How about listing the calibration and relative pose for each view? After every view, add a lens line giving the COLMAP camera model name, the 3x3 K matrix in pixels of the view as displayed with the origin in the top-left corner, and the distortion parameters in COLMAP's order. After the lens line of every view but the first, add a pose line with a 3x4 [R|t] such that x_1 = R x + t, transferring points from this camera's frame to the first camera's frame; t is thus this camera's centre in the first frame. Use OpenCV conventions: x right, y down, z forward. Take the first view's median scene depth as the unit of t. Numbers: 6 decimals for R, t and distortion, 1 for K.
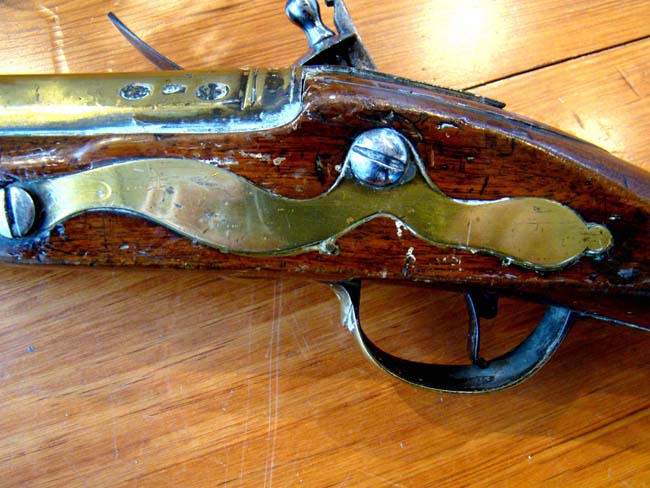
lens RADIAL K [[549.6, 0, 325.5], [0, 549.6, 242.8], [0, 0, 1]] dist [-0.091917, 0.047414]
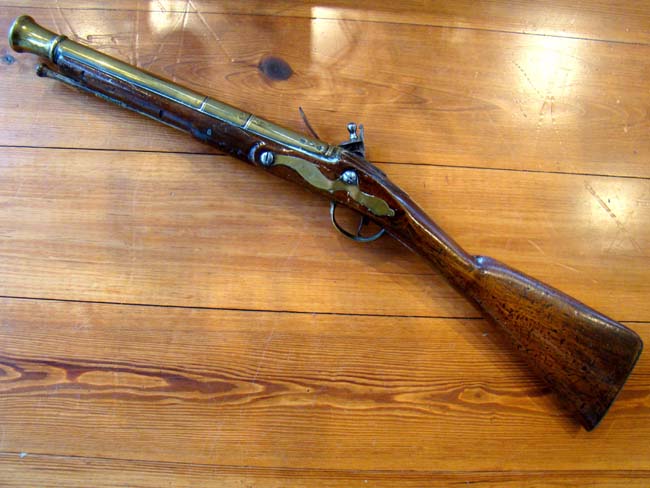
lens RADIAL K [[549.6, 0, 323.6], [0, 549.6, 235.8], [0, 0, 1]] dist [-0.091917, 0.047414]
pose [[0.927812, 0.368706, -0.056748, 0.281365], [-0.363285, 0.927590, 0.087182, -0.022612], [0.084783, -0.060273, 0.994575, -2.973813]]
